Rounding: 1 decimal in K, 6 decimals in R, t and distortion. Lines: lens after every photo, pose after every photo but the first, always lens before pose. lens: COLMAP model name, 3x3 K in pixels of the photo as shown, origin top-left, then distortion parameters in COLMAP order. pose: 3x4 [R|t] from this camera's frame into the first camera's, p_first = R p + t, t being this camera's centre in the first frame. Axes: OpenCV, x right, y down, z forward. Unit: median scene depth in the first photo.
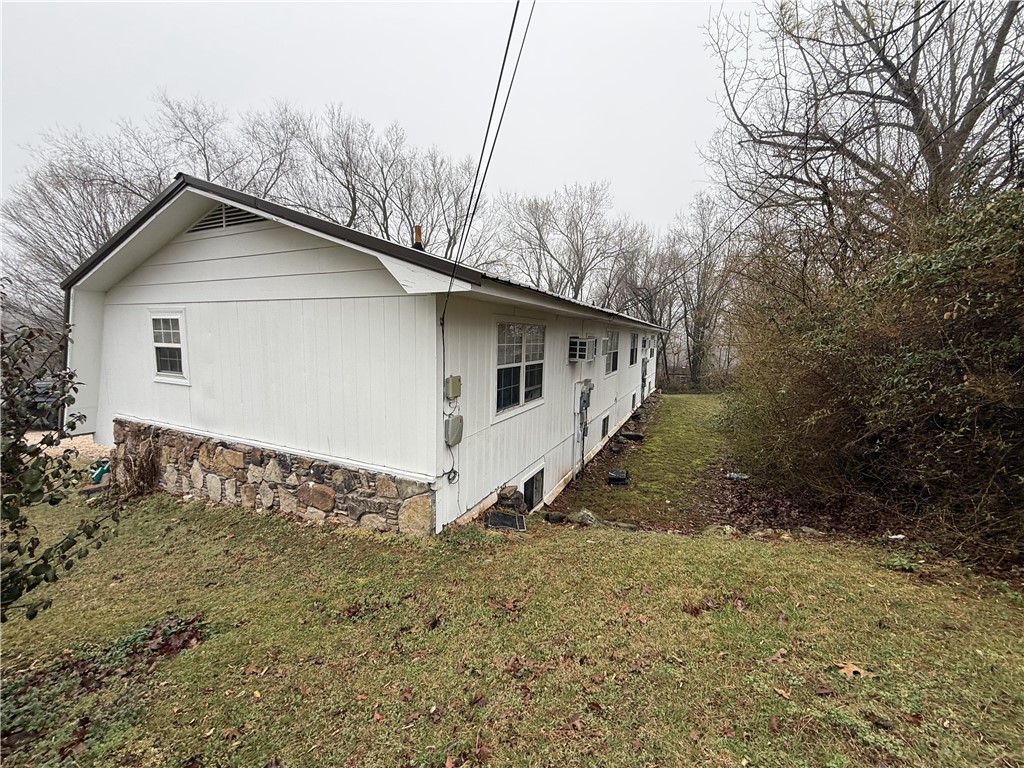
lens RADIAL K [[405.0, 0, 509.4], [0, 405.0, 378.5], [0, 0, 1]] dist [-0.000673, -0.000377]
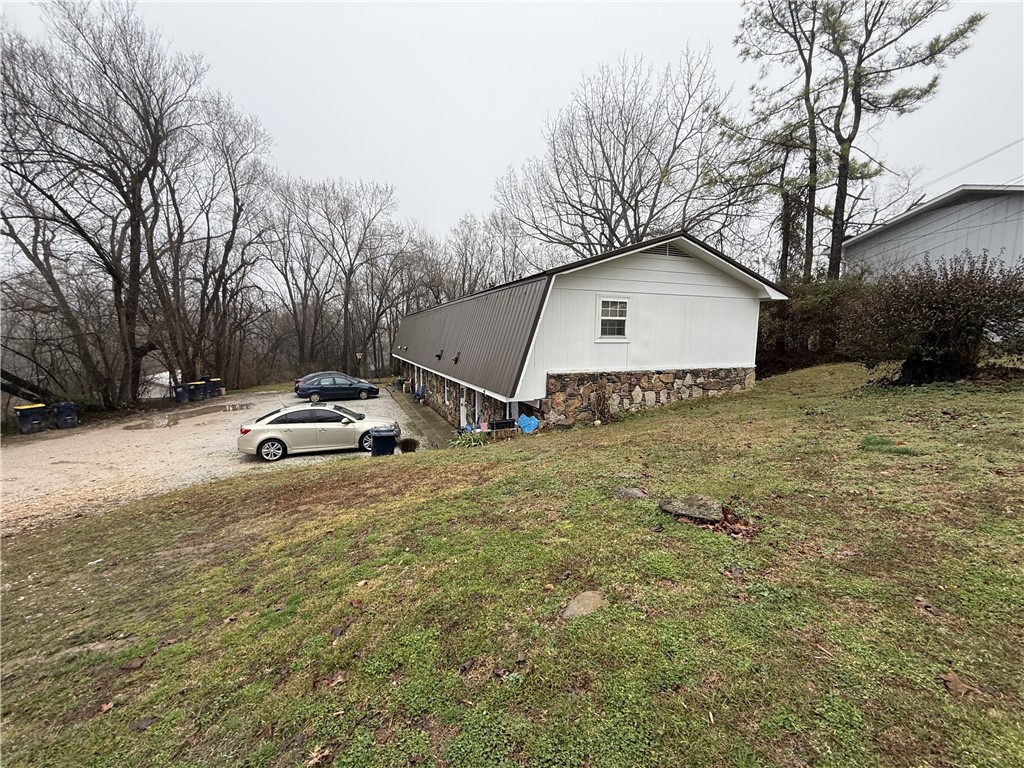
lens RADIAL K [[405.0, 0, 510.7], [0, 405.0, 383.6], [0, 0, 1]] dist [-0.000673, -0.000377]
pose [[0.686887, -0.100172, 0.719828, -2.360918], [0.085781, 0.994707, 0.056568, 0.049548], [-0.721684, 0.022892, 0.691844, 0.204041]]
